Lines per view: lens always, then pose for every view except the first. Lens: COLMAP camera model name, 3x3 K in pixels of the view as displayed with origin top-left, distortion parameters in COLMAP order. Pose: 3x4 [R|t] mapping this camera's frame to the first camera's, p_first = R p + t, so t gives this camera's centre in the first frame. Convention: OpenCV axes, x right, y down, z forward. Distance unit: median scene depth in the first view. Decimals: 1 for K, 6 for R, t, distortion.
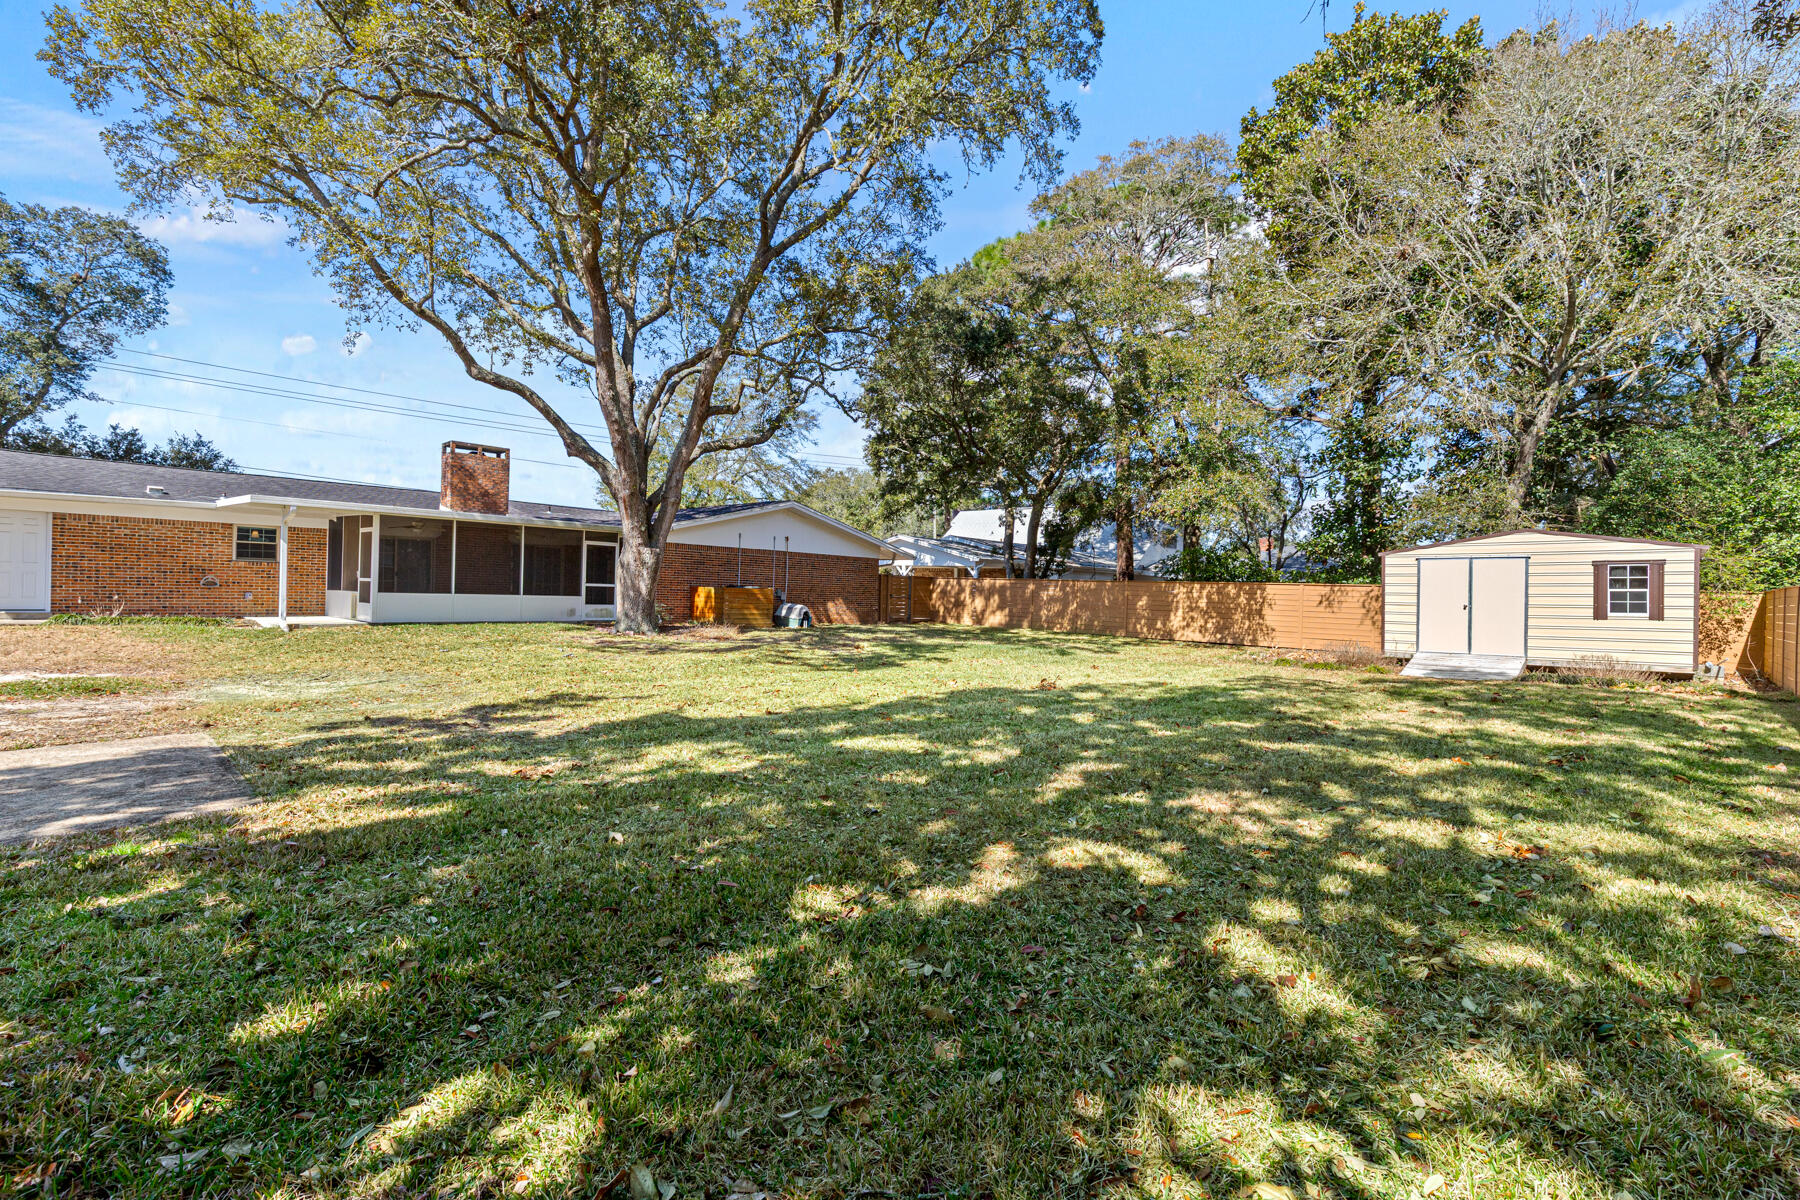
lens RADIAL K [[822.4, 0, 913.2], [0, 822.4, 587.9], [0, 0, 1]] dist [0.005861, -0.000772]
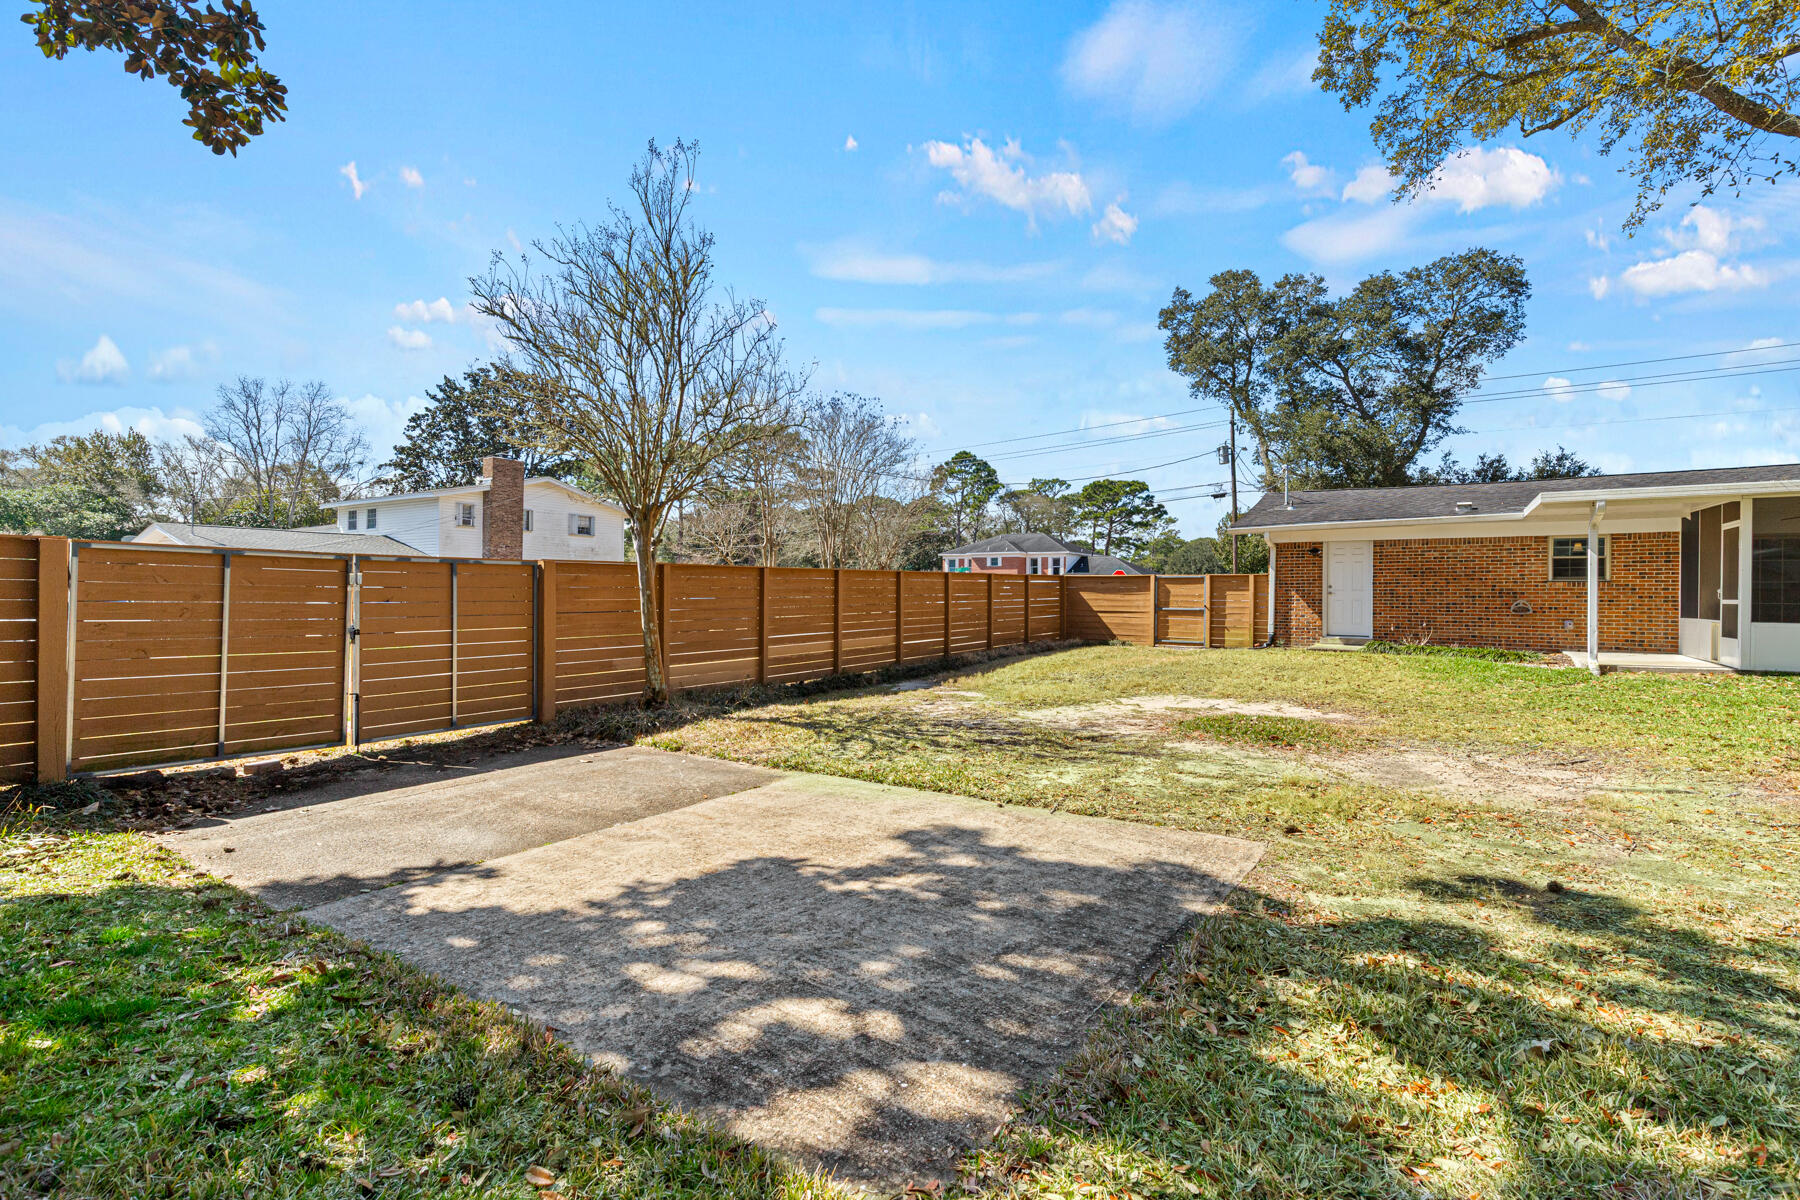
lens RADIAL K [[822.4, 0, 911.7], [0, 822.4, 597.0], [0, 0, 1]] dist [0.005861, -0.000772]
pose [[0.142965, -0.021583, -0.989492, -0.106060], [-0.000558, 0.999760, -0.021887, 0.000409], [0.989728, 0.003681, 0.142919, 0.253075]]
